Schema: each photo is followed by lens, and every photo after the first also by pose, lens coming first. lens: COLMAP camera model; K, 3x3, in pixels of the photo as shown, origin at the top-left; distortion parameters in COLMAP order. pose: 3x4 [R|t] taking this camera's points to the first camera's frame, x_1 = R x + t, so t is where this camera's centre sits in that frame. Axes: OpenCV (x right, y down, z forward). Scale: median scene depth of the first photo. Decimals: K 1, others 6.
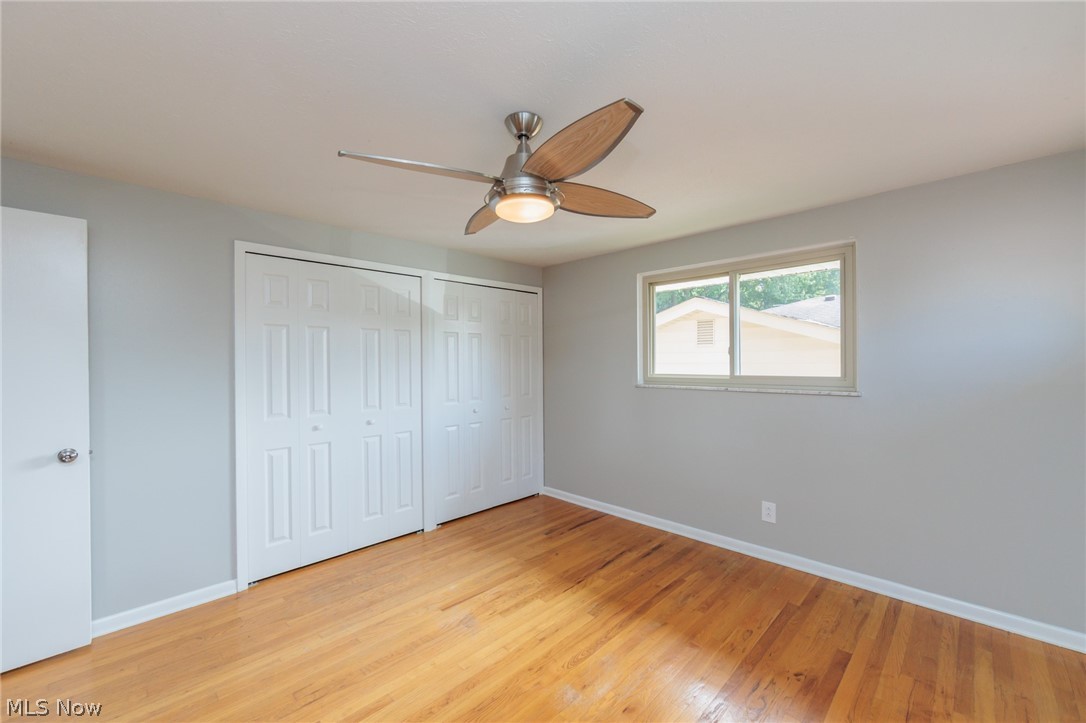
lens RADIAL K [[437.9, 0, 545.0], [0, 437.9, 362.0], [0, 0, 1]] dist [-0.001808, -0.000647]
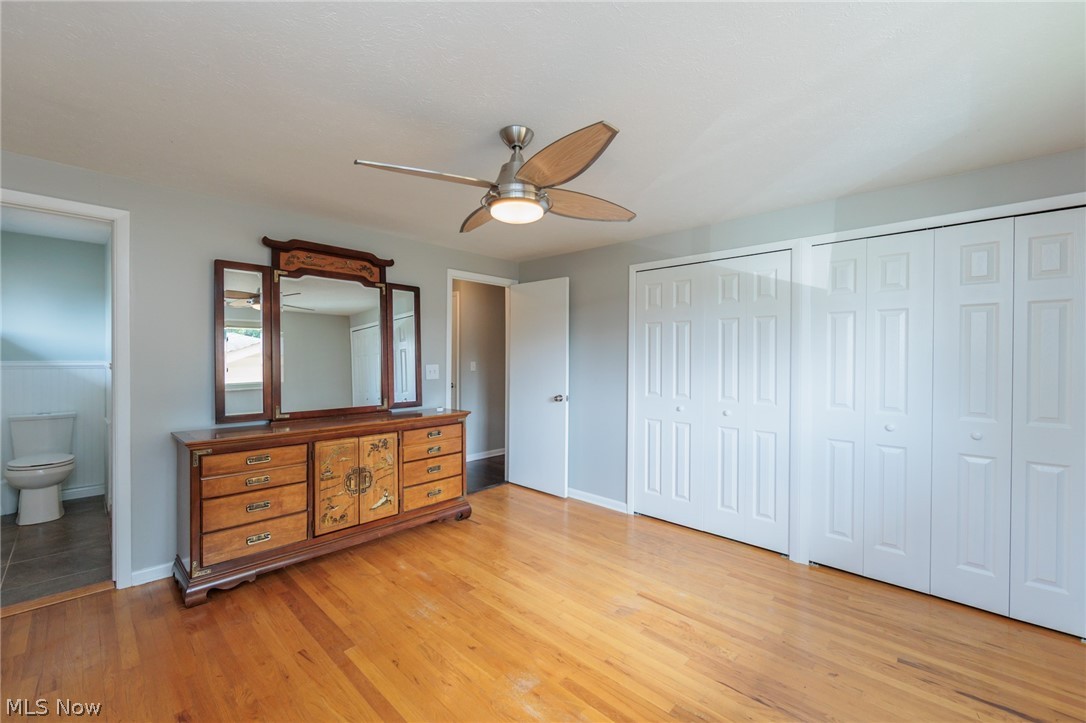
lens RADIAL K [[437.9, 0, 545.0], [0, 437.9, 362.0], [0, 0, 1]] dist [-0.001808, -0.000647]
pose [[0.021732, 0.019498, -0.999574, 0.707595], [-0.009619, 0.999768, 0.019293, 0.007081], [0.999718, 0.009196, 0.021915, 0.691394]]
